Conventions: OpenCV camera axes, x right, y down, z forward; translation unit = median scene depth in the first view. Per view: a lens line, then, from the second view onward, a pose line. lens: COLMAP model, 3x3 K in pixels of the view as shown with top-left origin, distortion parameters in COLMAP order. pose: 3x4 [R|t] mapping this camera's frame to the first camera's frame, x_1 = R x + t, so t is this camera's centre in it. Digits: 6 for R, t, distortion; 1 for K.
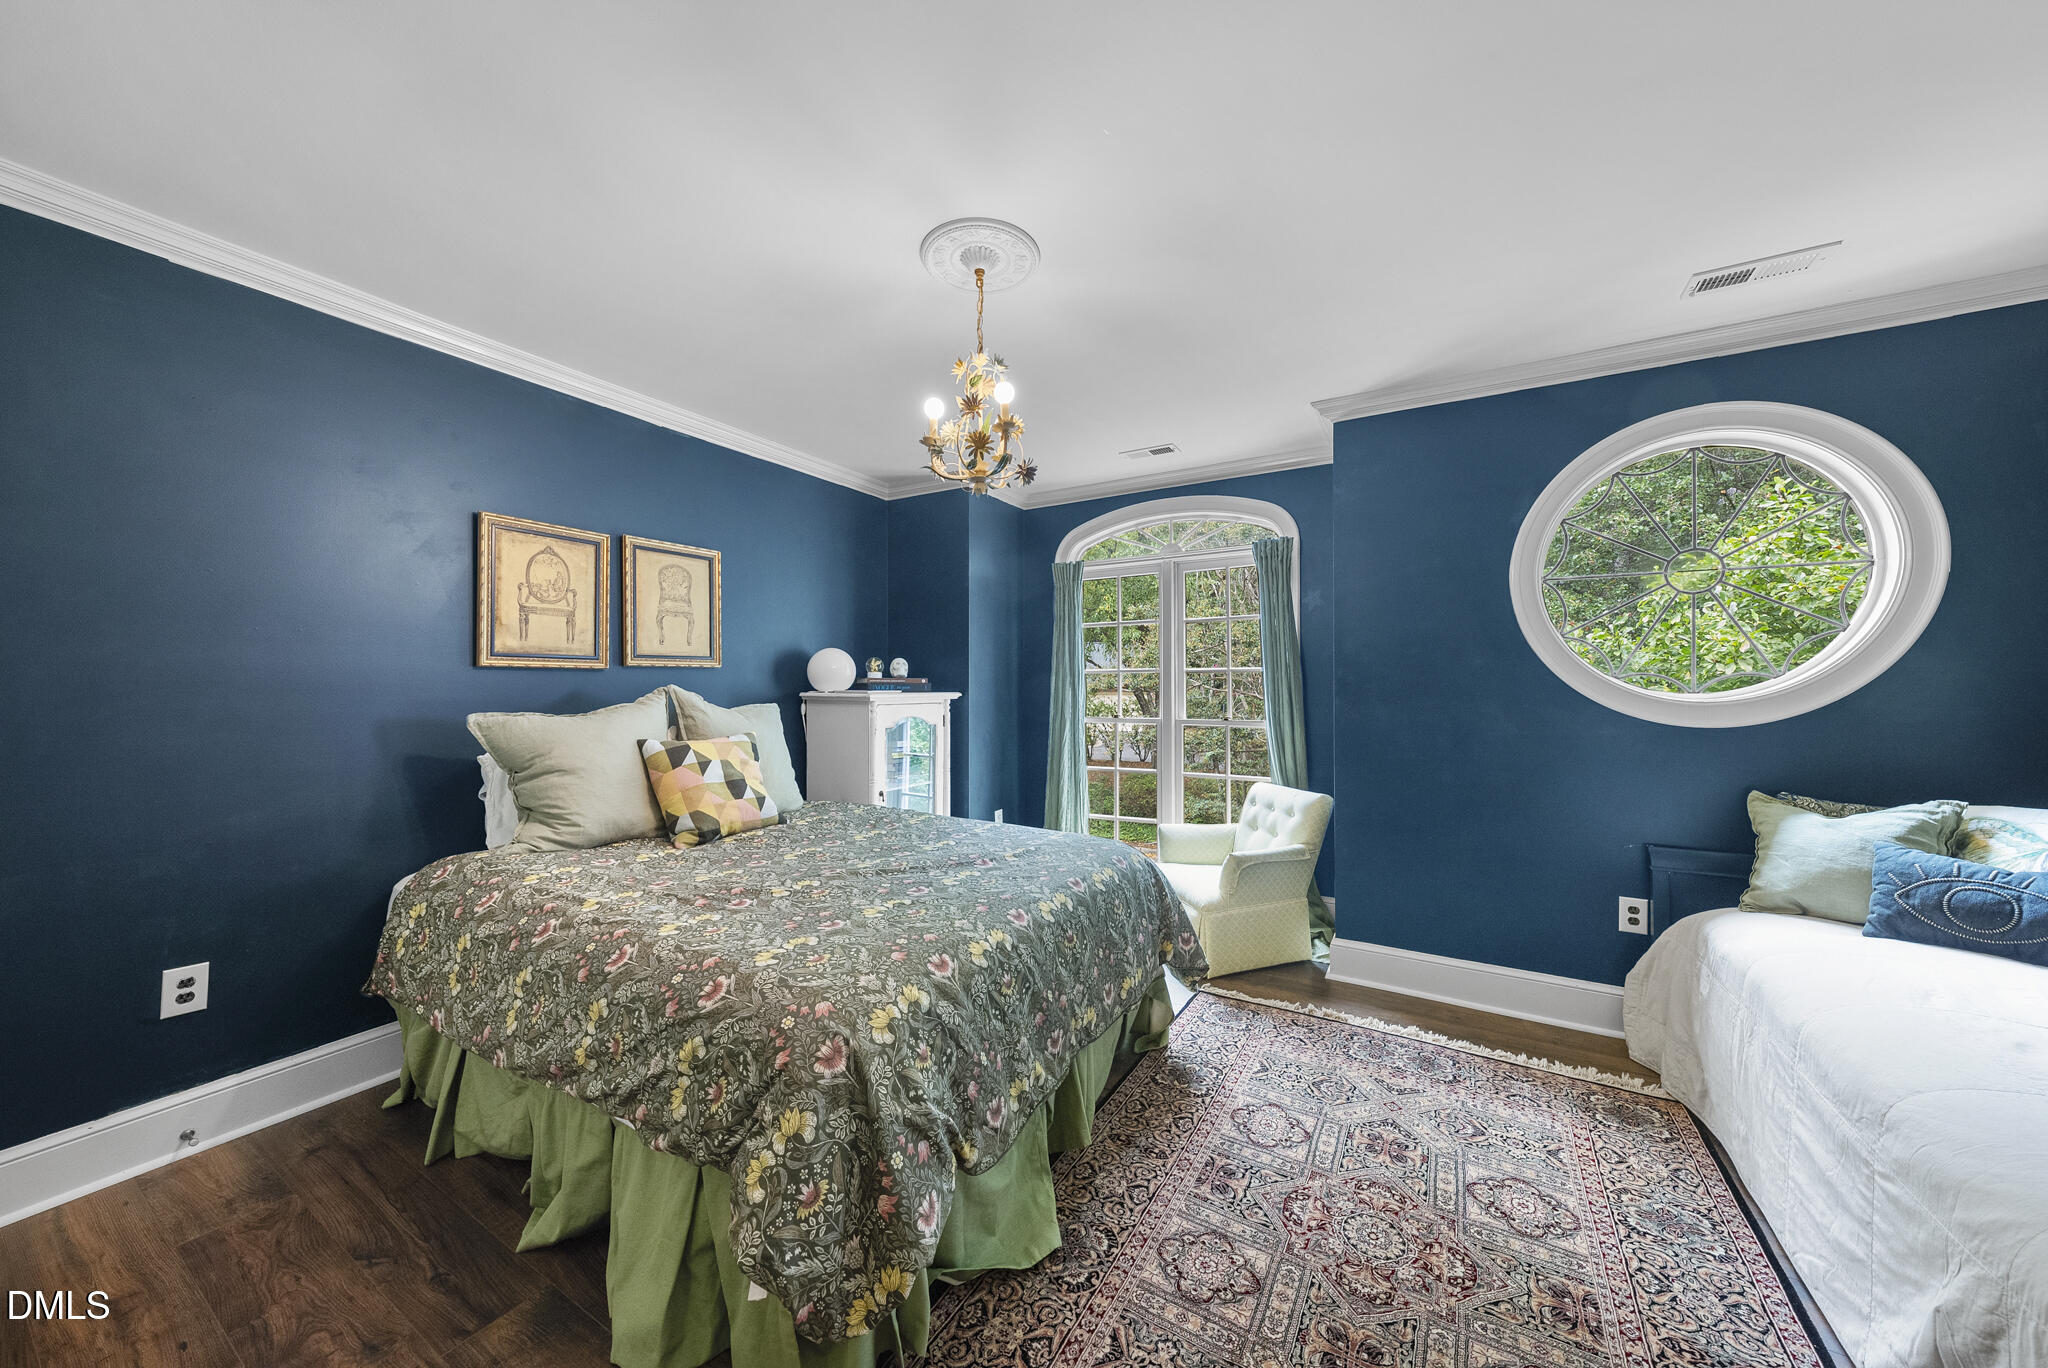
lens RADIAL K [[698.3, 0, 1032.5], [0, 698.3, 692.4], [0, 0, 1]] dist [-0.000845, -0.000127]
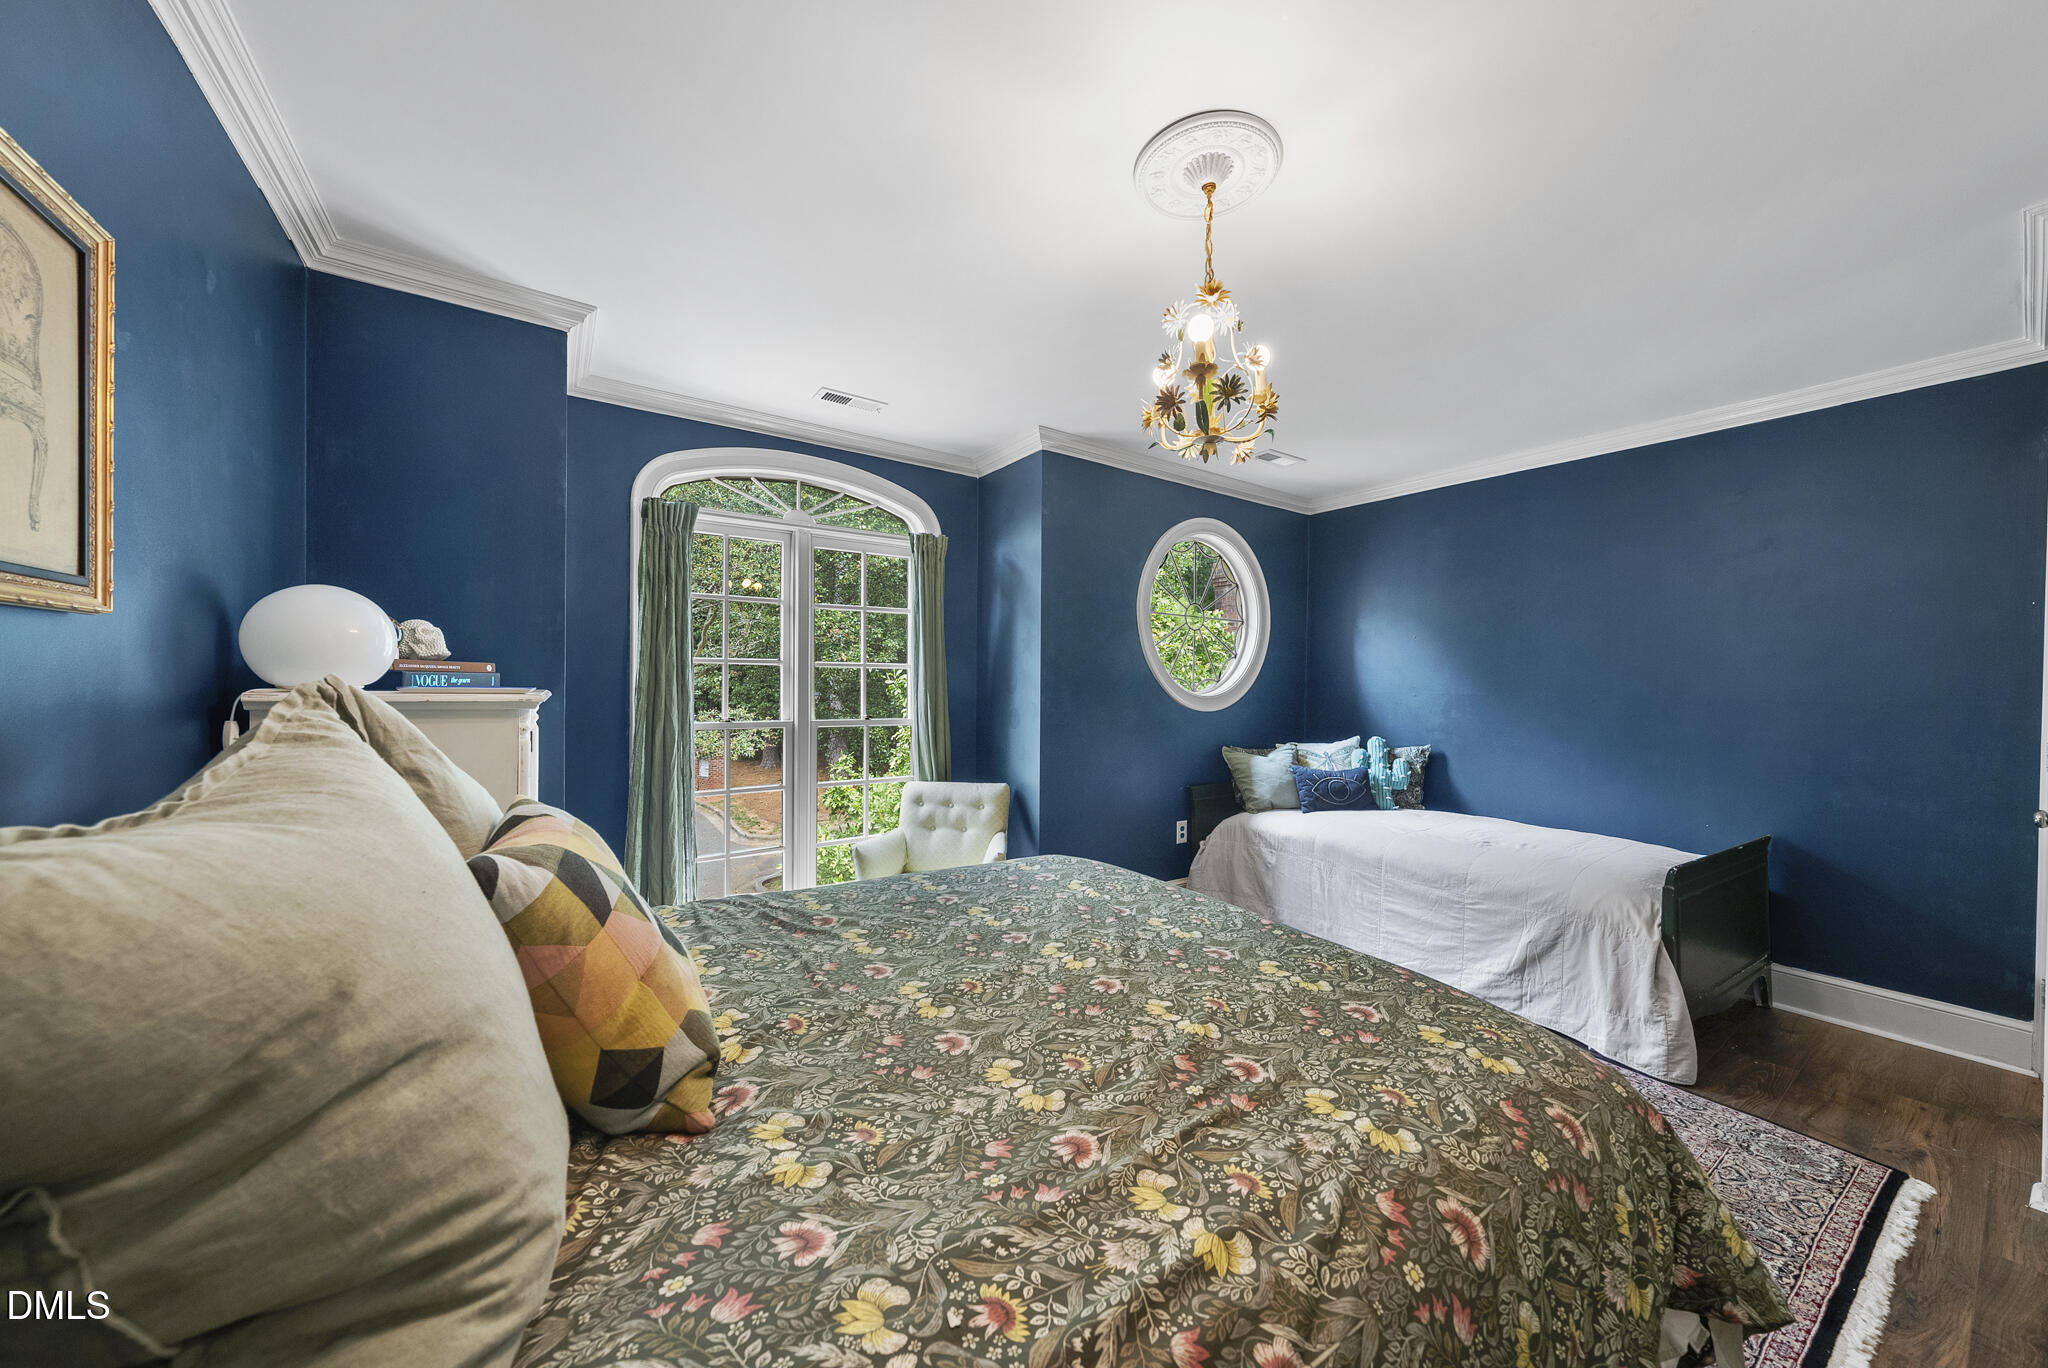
lens RADIAL K [[698.3, 0, 1032.5], [0, 698.3, 692.4], [0, 0, 1]] dist [-0.000845, -0.000127]
pose [[0.428133, -0.007128, 0.903688, -0.869061], [-0.006618, 0.999917, 0.011022, -0.011621], [-0.903692, -0.010700, 0.428050, 0.785627]]
